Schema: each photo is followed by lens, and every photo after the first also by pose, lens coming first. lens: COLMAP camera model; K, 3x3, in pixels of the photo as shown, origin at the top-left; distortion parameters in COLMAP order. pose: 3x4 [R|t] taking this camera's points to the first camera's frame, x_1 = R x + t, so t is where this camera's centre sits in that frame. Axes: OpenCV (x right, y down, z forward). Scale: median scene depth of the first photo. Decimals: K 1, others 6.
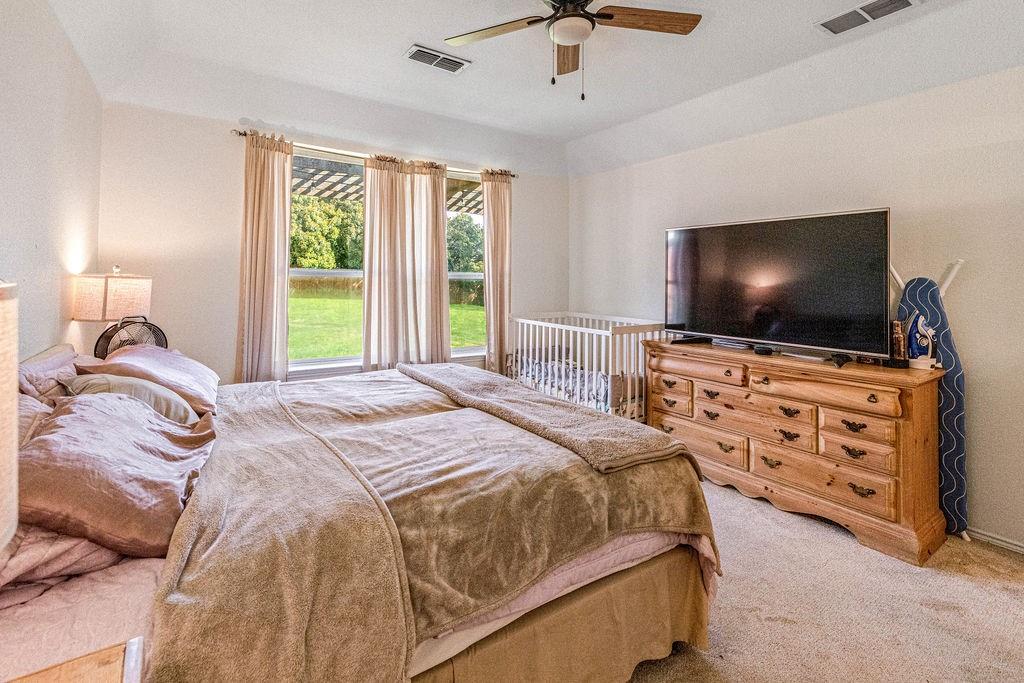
lens RADIAL K [[454.3, 0, 506.6], [0, 454.3, 298.0], [0, 0, 1]] dist [-0.000500, -0.000049]
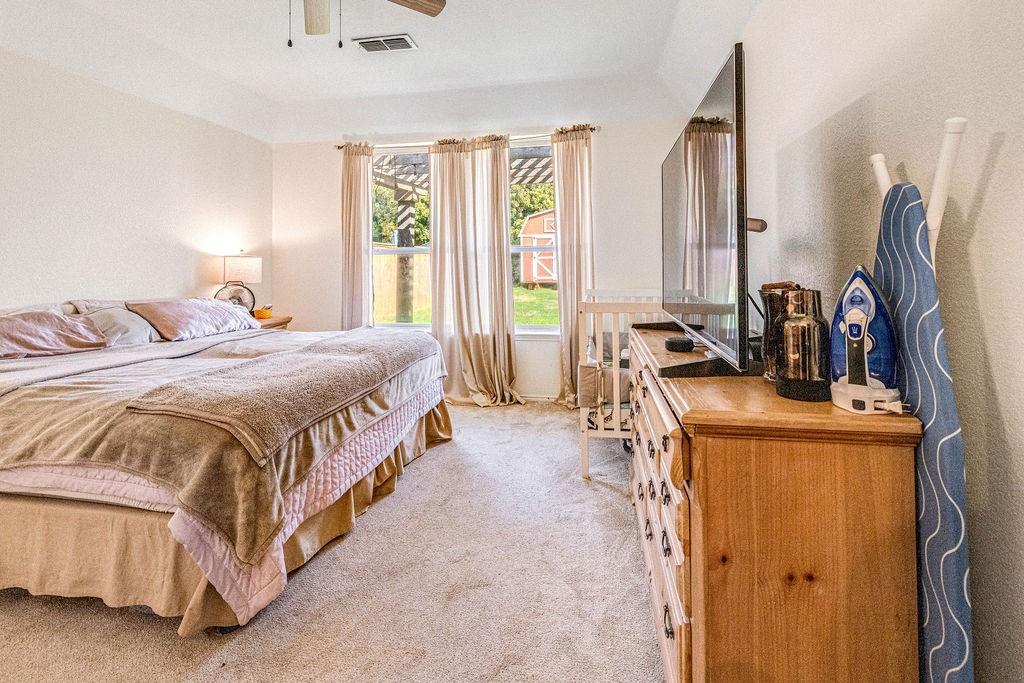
lens RADIAL K [[474.9, 0, 512.0], [0, 474.9, 283.2], [0, 0, 1]] dist [-0.001195, -0.000051]
pose [[0.733411, -0.000405, -0.679785, 0.677450], [-0.002384, 0.999992, -0.003168, 0.032143], [0.679781, 0.003944, 0.733404, 0.321473]]
